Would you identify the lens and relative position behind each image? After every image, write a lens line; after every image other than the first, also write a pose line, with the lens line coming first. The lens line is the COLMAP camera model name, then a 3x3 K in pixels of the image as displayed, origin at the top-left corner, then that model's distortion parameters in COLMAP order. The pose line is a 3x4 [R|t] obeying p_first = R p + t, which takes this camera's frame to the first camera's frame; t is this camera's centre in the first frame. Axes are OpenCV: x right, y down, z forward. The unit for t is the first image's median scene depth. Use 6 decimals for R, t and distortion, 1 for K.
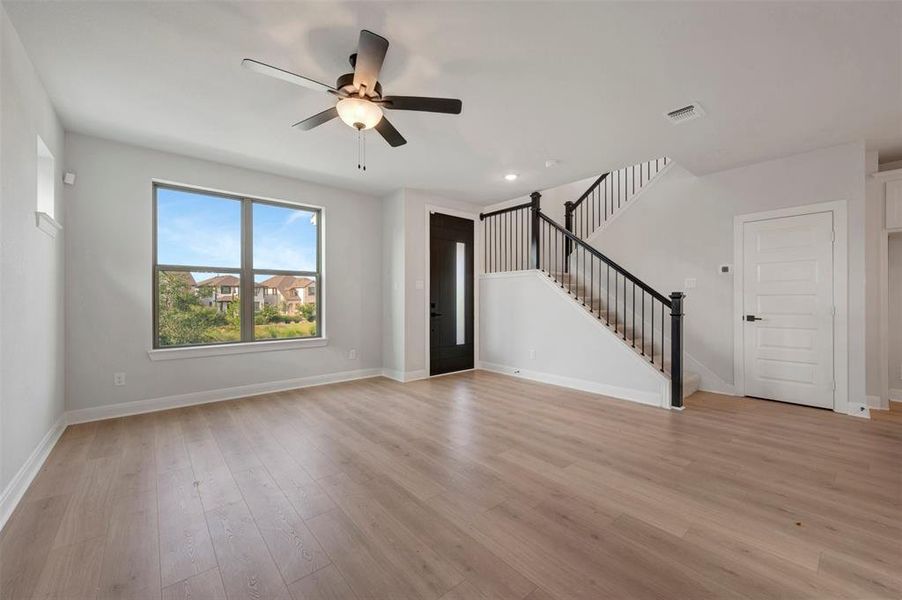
lens RADIAL K [[356.7, 0, 451.0], [0, 356.7, 300.0], [0, 0, 1]] dist [-0.000024, -0.000048]
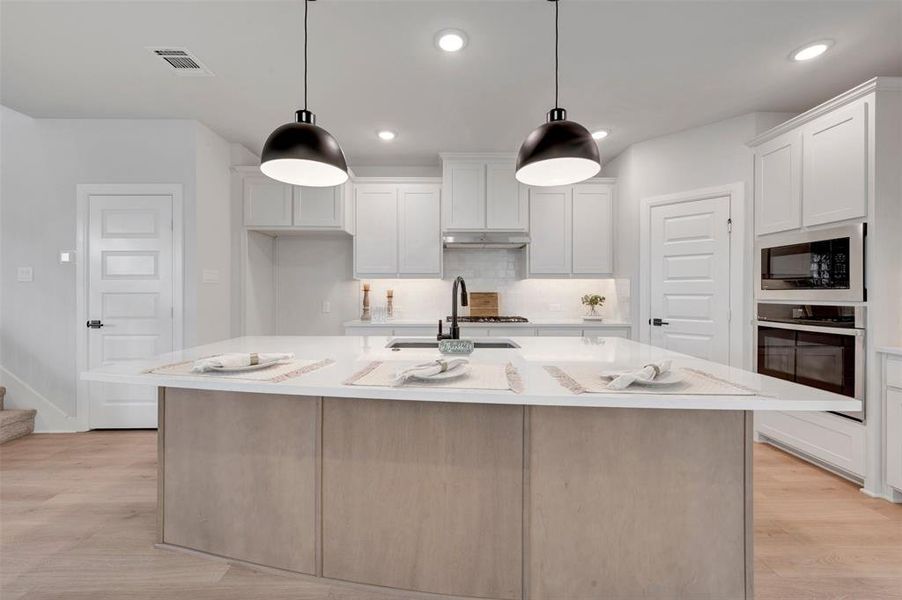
lens RADIAL K [[358.1, 0, 452.0], [0, 358.1, 294.1], [0, 0, 1]] dist [-0.000808, 0.000065]
pose [[0.640037, -0.000409, 0.768344, 0.610937], [-0.001342, 0.999998, 0.001650, -0.012166], [-0.768343, -0.002087, 0.640035, -0.045365]]
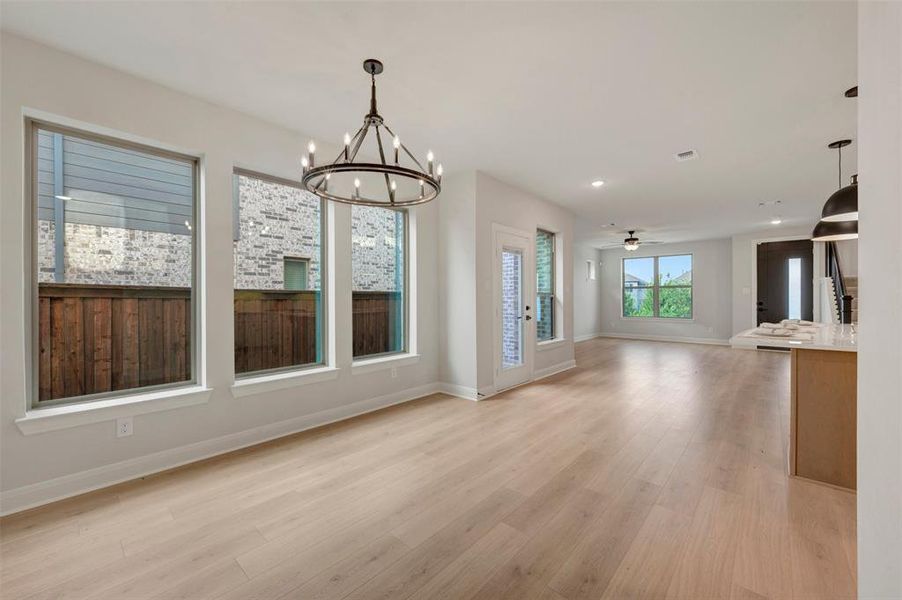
lens RADIAL K [[356.7, 0, 451.0], [0, 356.7, 300.0], [0, 0, 1]] dist [-0.000024, -0.000048]
pose [[0.130411, 0.005044, -0.991447, 1.371564], [-0.000321, 0.999987, 0.005045, -0.008885], [0.991460, -0.000340, 0.130411, -0.555732]]
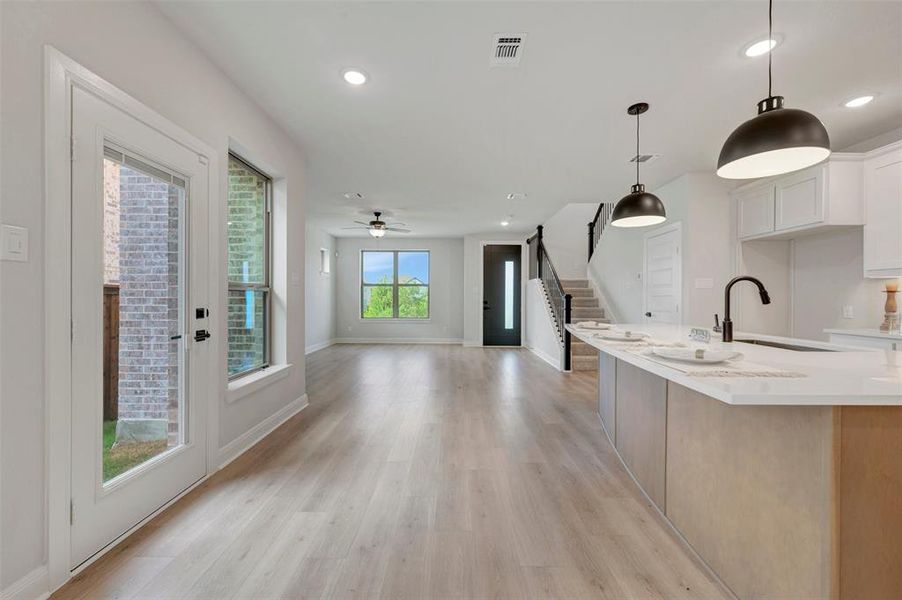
lens RADIAL K [[358.1, 0, 452.0], [0, 358.1, 294.1], [0, 0, 1]] dist [-0.000808, 0.000065]
pose [[0.759614, -0.003269, -0.650366, 0.930885], [-0.006257, 0.999904, -0.012335, -0.002256], [0.650344, 0.013439, 0.759521, -0.346467]]
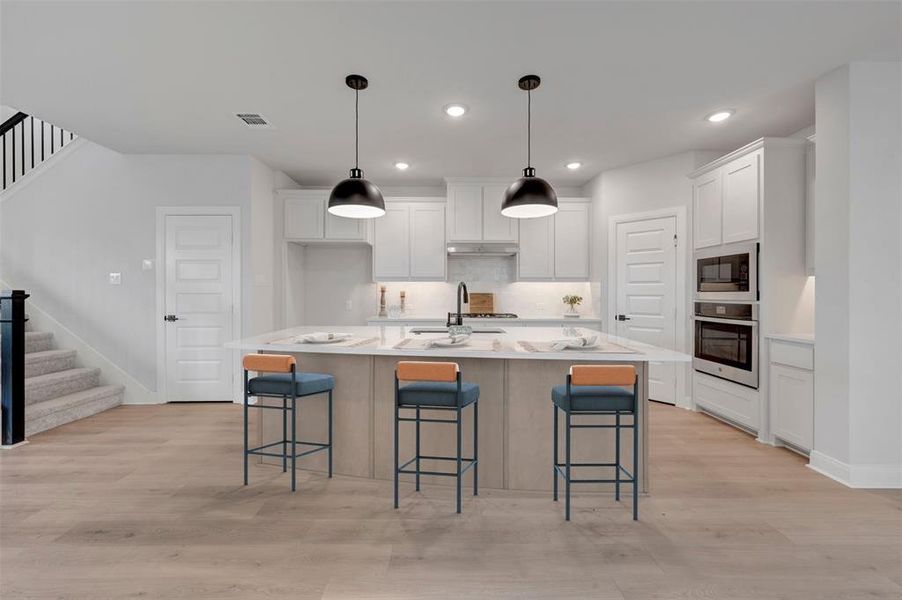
lens RADIAL K [[358.1, 0, 452.0], [0, 358.1, 294.1], [0, 0, 1]] dist [-0.000808, 0.000065]
pose [[0.639017, 0.001411, 0.769192, 0.483750], [-0.002793, 0.999996, 0.000486, -0.012601], [-0.769188, -0.002459, 0.639018, -0.140752]]
